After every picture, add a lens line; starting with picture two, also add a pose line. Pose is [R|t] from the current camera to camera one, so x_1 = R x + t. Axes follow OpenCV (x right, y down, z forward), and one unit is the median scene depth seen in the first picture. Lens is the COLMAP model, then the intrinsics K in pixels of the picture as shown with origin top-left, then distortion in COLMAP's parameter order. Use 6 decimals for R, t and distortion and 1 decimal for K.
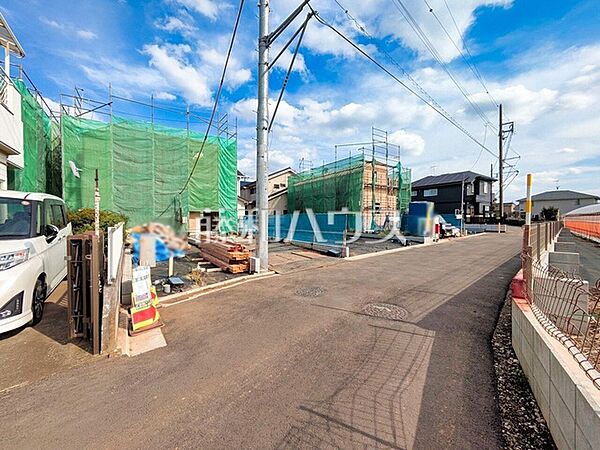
lens RADIAL K [[238.5, 0, 302.9], [0, 238.5, 222.2], [0, 0, 1]] dist [-0.001683, 0.000794]
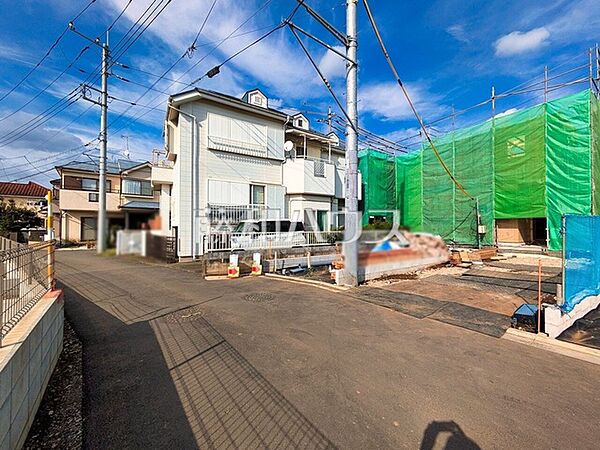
lens RADIAL K [[238.5, 0, 303.0], [0, 238.5, 225.2], [0, 0, 1]] dist [-0.001683, 0.000794]
pose [[-0.056192, -0.009436, -0.998375, 1.302172], [-0.011720, 0.999893, -0.008790, -0.036016], [0.998351, 0.011207, -0.056297, 1.475468]]
